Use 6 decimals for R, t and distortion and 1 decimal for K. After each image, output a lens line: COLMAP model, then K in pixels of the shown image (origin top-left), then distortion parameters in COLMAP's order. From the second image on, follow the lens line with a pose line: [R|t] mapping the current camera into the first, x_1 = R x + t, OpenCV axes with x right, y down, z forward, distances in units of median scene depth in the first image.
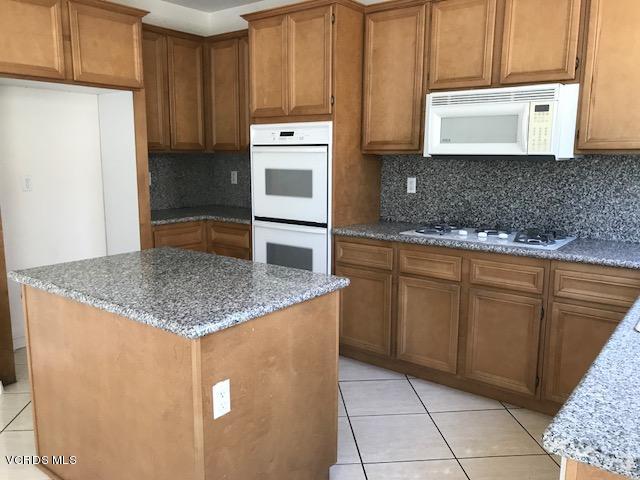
lens RADIAL K [[524.5, 0, 319.7], [0, 524.5, 240.8], [0, 0, 1]] dist [0.009348, 0.001684]
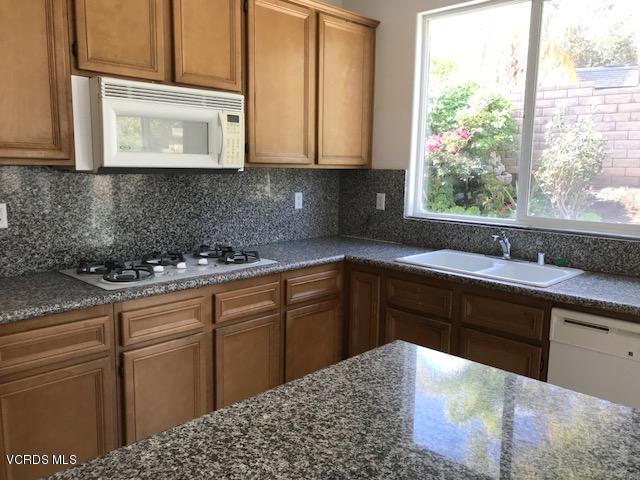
lens RADIAL K [[524.5, 0, 319.8], [0, 524.5, 240.2], [0, 0, 1]] dist [0.009348, 0.001684]
pose [[0.113025, -0.145254, 0.982917, -0.465593], [0.145943, 0.980954, 0.128182, -0.124518], [-0.982815, 0.128963, 0.132071, 0.682929]]
